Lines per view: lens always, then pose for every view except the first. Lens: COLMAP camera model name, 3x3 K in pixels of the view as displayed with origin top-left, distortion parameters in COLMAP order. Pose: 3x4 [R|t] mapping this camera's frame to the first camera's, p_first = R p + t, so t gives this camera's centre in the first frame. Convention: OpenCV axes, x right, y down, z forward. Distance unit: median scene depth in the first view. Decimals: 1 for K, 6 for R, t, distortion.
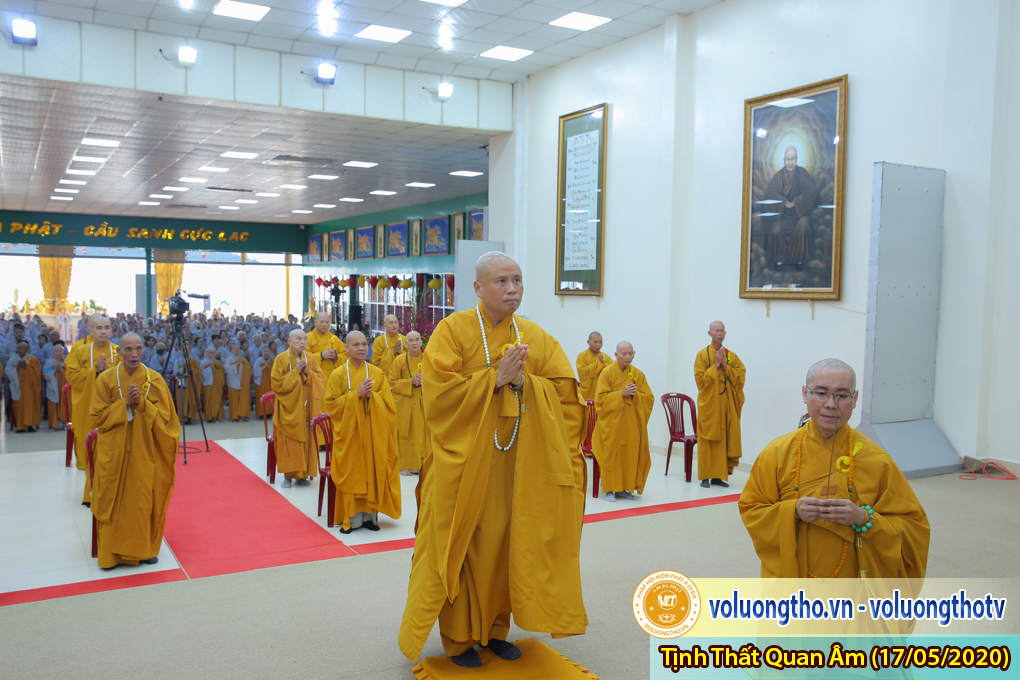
lens RADIAL K [[886.4, 0, 510.0], [0, 886.4, 340.0], [0, 0, 1]] dist [-0.052801, 0.124811]
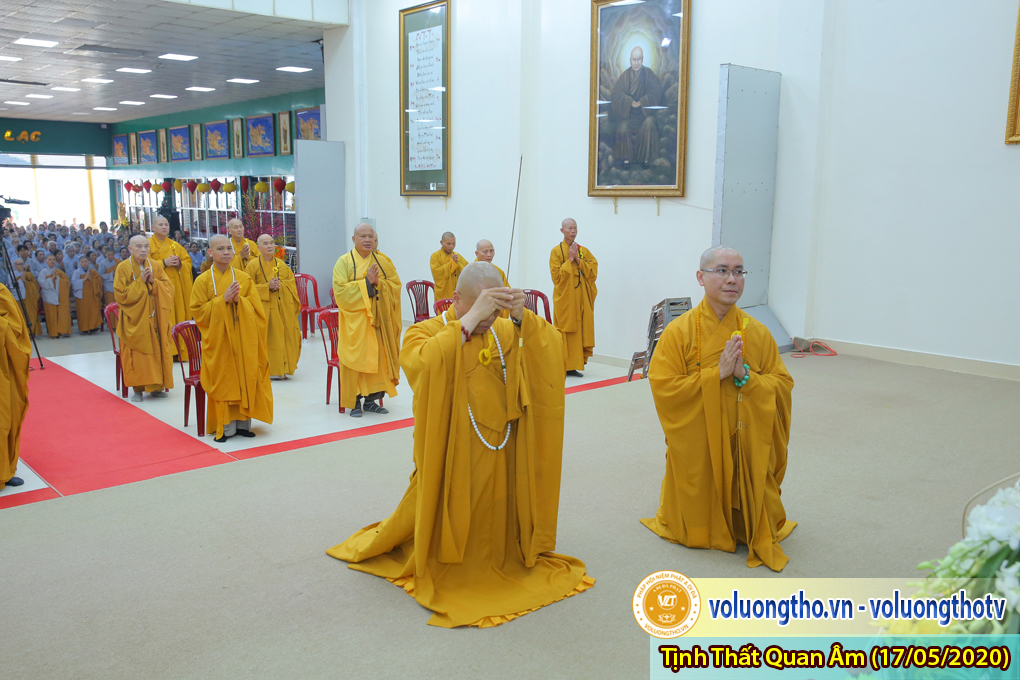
lens RADIAL K [[892.5, 0, 510.0], [0, 892.5, 340.0], [0, 0, 1]] dist [-0.062415, 0.137412]
pose [[0.979897, -0.043717, 0.194657, -0.031059], [0.022433, 0.993653, 0.110231, 0.002315], [-0.198240, -0.103648, 0.974658, -0.011361]]
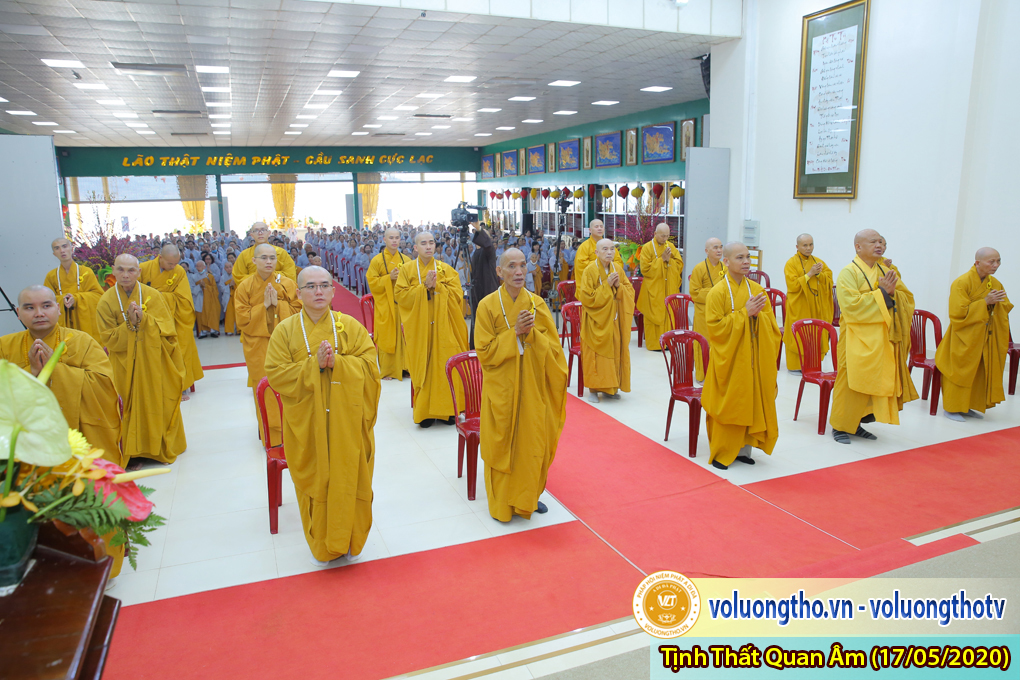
lens RADIAL K [[695.8, 0, 510.0], [0, 695.8, 340.0], [0, 0, 1]] dist [-0.095463, 0.053777]
pose [[0.989699, -0.003054, -0.143132, -0.165318], [0.023397, 0.989781, 0.140663, -0.008380], [0.141240, -0.142562, 0.979657, 0.164483]]
